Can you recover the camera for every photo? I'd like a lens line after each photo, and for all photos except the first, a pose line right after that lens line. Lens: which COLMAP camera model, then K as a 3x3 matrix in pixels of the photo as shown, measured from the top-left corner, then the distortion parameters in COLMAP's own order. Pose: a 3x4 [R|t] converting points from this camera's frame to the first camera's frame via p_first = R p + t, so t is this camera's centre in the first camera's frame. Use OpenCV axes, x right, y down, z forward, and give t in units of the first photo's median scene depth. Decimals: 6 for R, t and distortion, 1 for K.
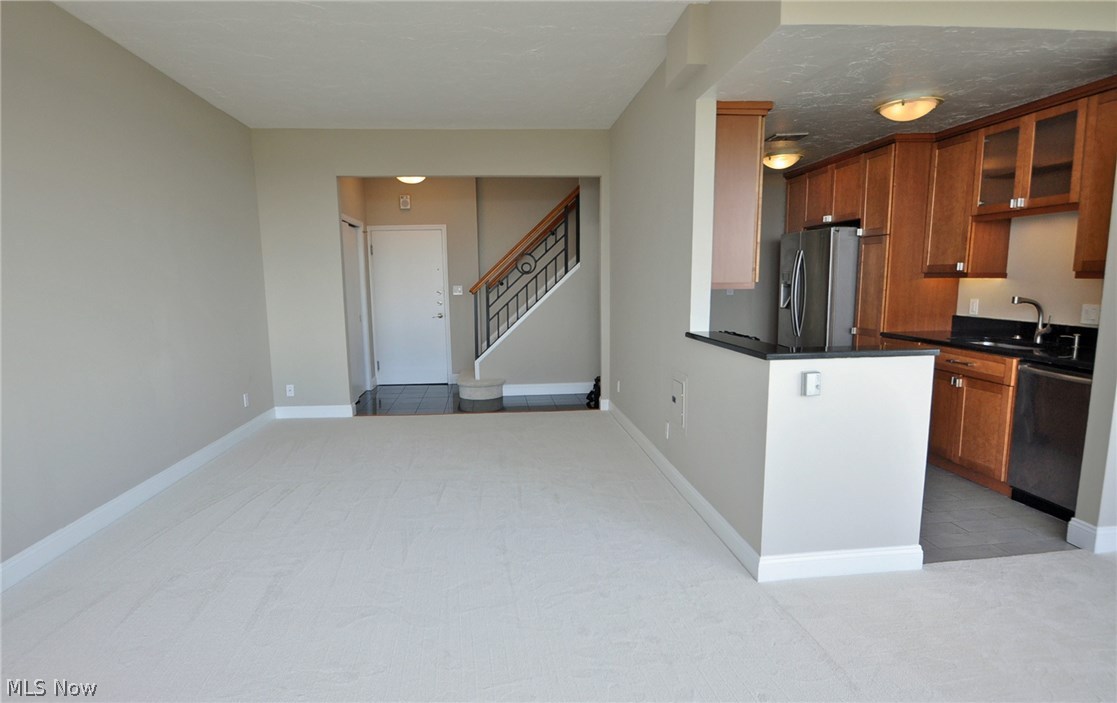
lens RADIAL K [[649.4, 0, 530.9], [0, 649.4, 380.4], [0, 0, 1]] dist [0.001658, -0.028245]
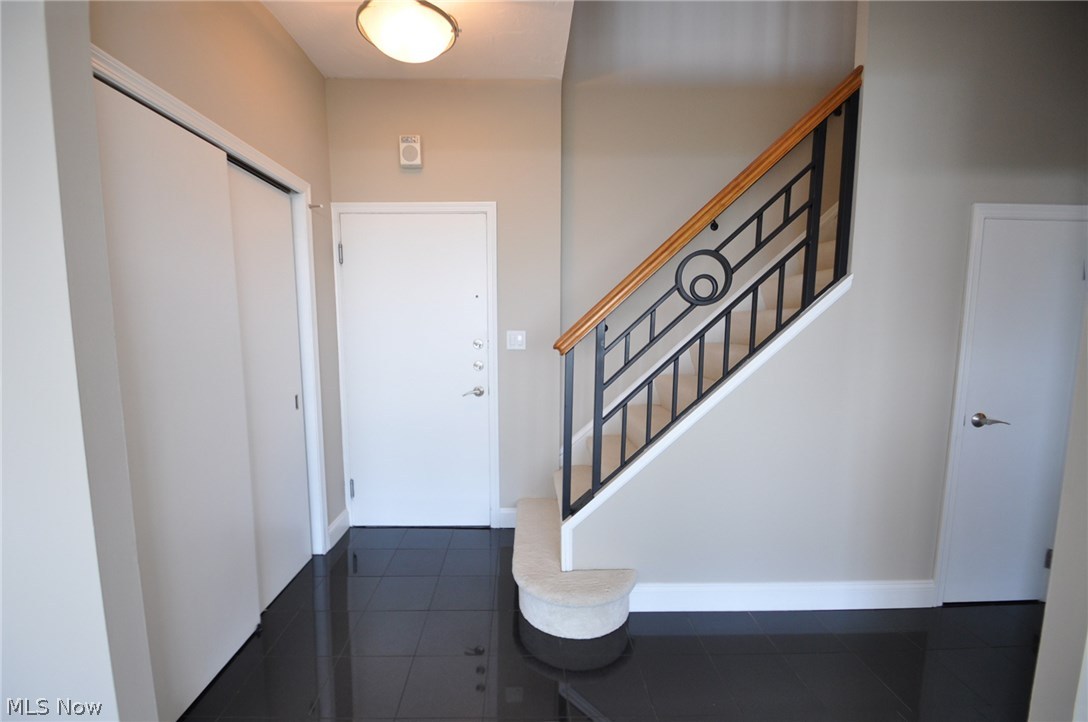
lens RADIAL K [[485.6, 0, 522.2], [0, 485.6, 380.8], [0, 0, 1]] dist [0.002030, 0.000191]
pose [[0.998096, 0.022072, -0.057597, -0.093444], [-0.024134, 0.999084, -0.035348, -0.103076], [0.056764, 0.036671, 0.997714, 0.689872]]
